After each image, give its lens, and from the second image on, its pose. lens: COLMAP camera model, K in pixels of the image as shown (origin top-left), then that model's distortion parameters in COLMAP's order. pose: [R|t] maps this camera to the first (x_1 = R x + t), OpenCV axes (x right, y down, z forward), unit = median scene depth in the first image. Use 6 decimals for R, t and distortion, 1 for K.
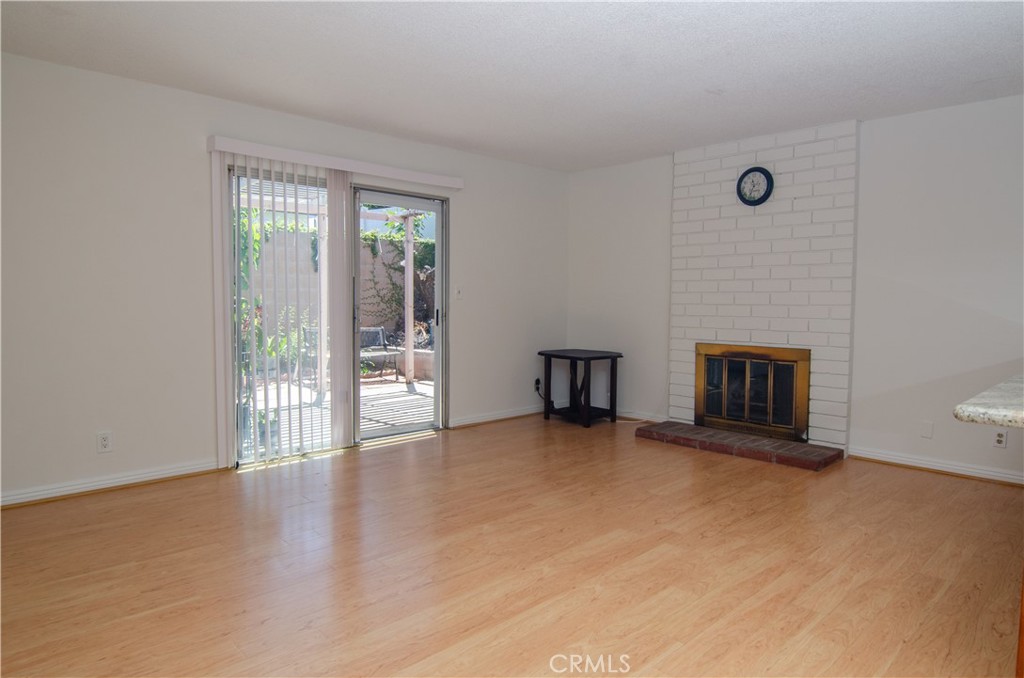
lens RADIAL K [[629.2, 0, 528.8], [0, 629.2, 338.5], [0, 0, 1]] dist [0.002180, -0.000725]
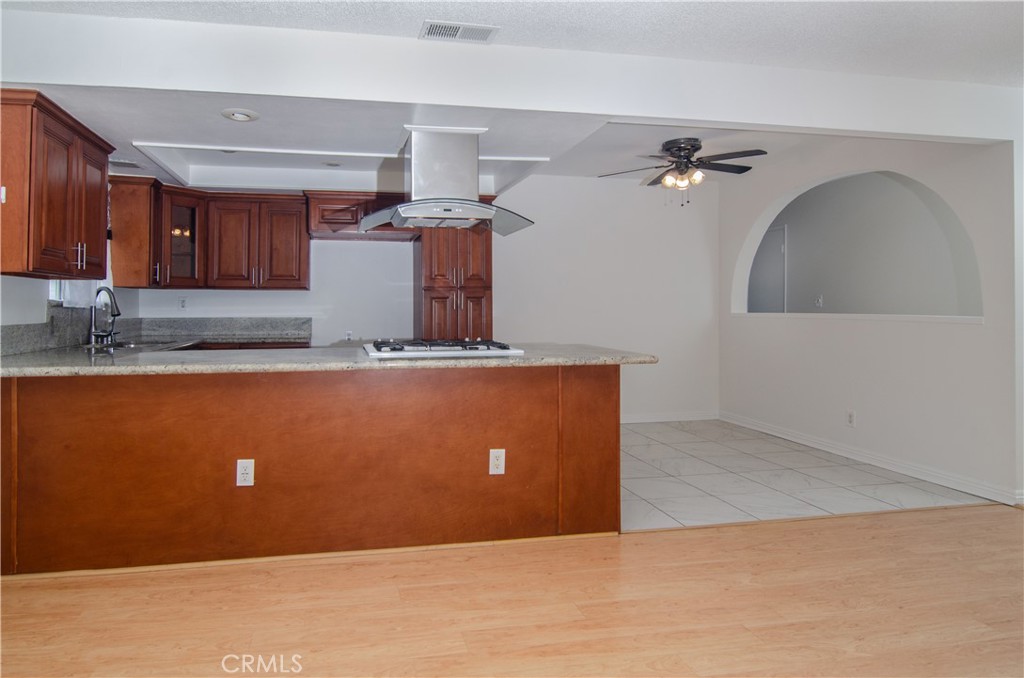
lens RADIAL K [[608.8, 0, 446.4], [0, 608.8, 297.9], [0, 0, 1]] dist [-0.008546, -0.003240]
pose [[-0.819778, -0.001098, 0.572680, 0.028380], [0.031736, 0.998374, 0.047344, -0.059507], [-0.571801, 0.056986, -0.818411, 0.887060]]
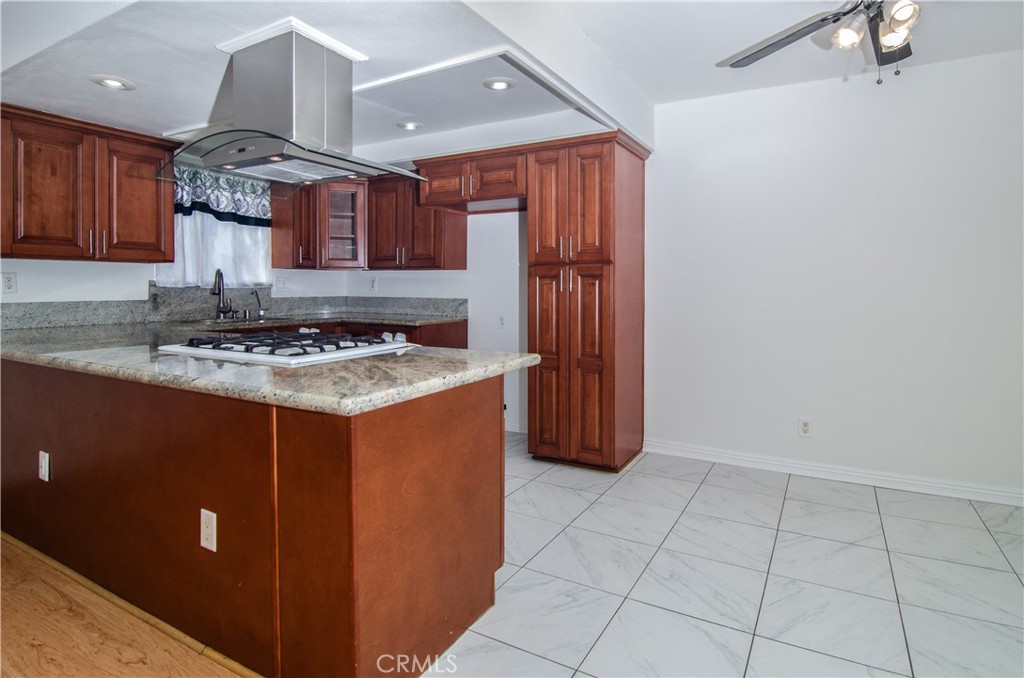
lens RADIAL K [[541.3, 0, 533.6], [0, 541.3, 295.9], [0, 0, 1]] dist [-0.006432, -0.009901]
pose [[-0.280549, -0.029000, 0.959401, -0.049126], [0.059883, 0.997067, 0.047650, -0.021125], [-0.957970, 0.070820, -0.277990, 0.274553]]
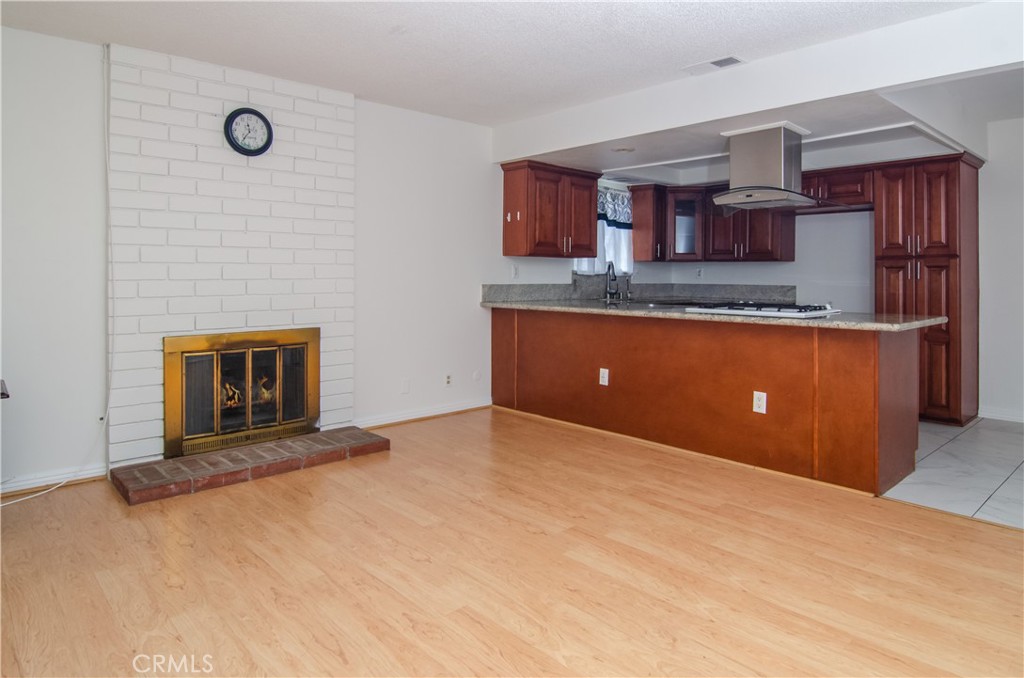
lens RADIAL K [[628.0, 0, 521.5], [0, 628.0, 271.3], [0, 0, 1]] dist [-0.007849, -0.003927]
pose [[0.036822, -0.002831, 0.999318, -0.421630], [0.061578, 0.998102, 0.000559, -0.043251], [-0.997423, 0.061516, 0.036927, 0.628702]]
